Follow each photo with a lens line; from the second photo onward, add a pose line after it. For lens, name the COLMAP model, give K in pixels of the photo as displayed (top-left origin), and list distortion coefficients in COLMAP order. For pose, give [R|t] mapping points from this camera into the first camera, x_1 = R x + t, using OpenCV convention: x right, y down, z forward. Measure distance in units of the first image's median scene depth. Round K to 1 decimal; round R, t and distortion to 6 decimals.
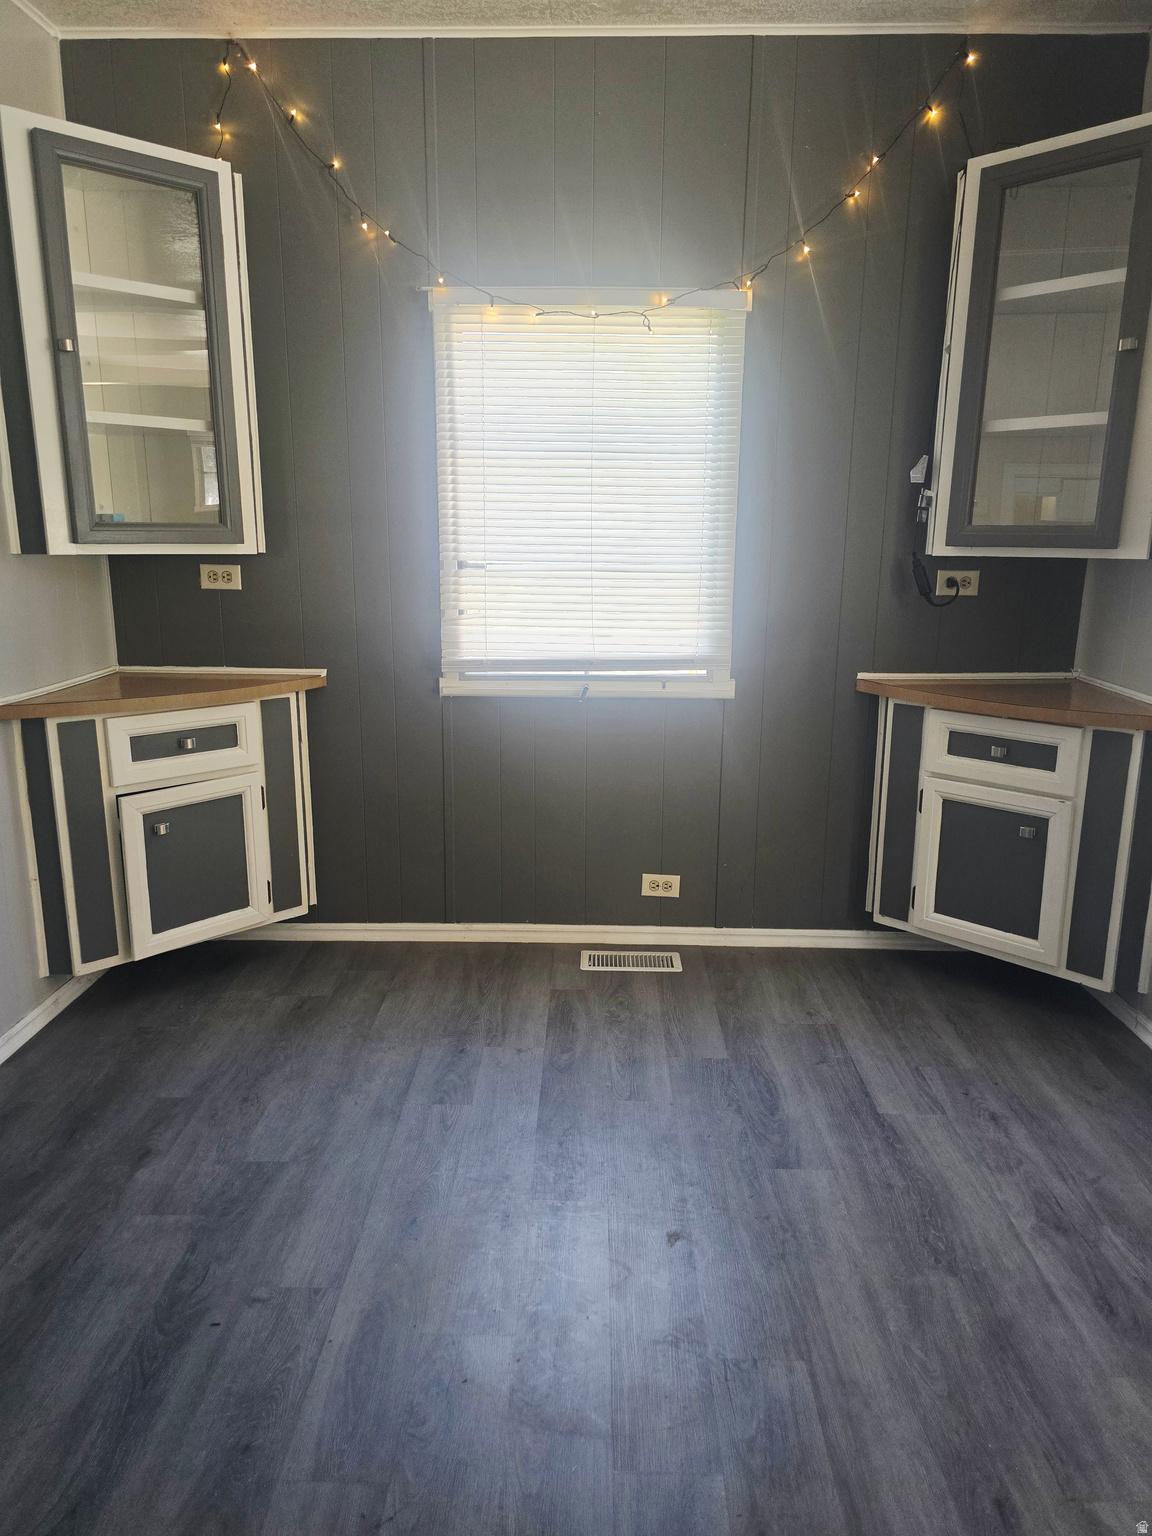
lens RADIAL K [[1030.9, 0, 579.7], [0, 1030.9, 765.3], [0, 0, 1]] dist [0.047888, -0.043889]
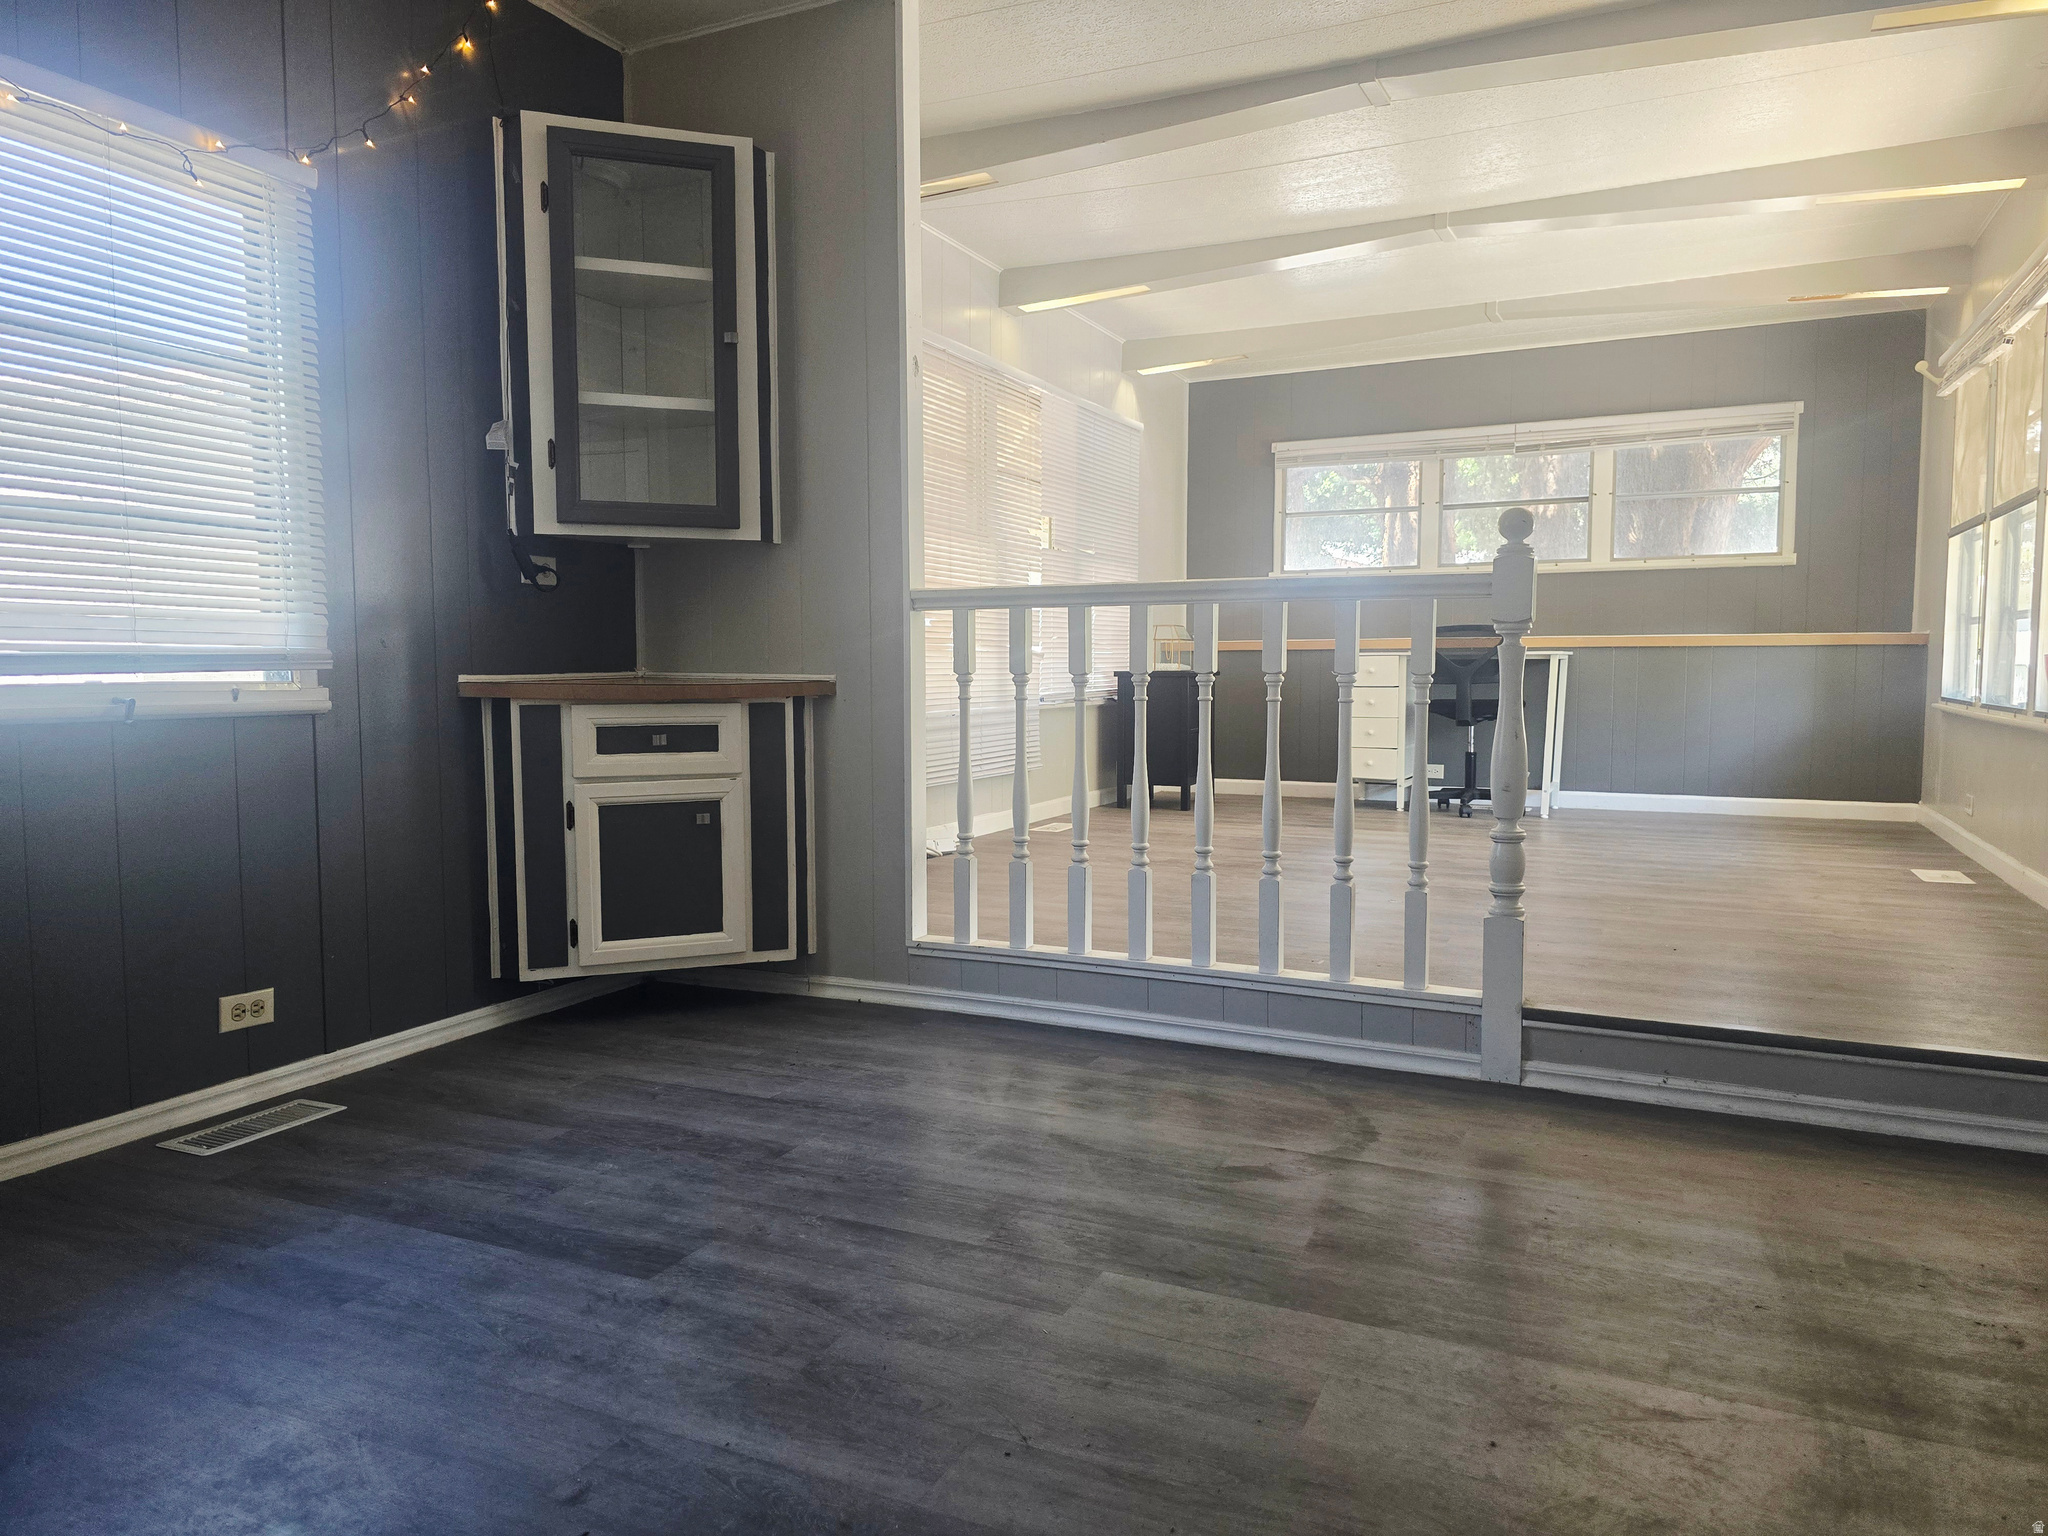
lens RADIAL K [[1374.6, 0, 1032.1], [0, 1374.6, 766.4], [0, 0, 1]] dist [0.047888, -0.043889]
pose [[0.398547, -0.077693, 0.913851, -0.570062], [0.209161, 0.977848, -0.008085, 0.085919], [-0.892980, 0.194364, 0.405968, 0.193178]]
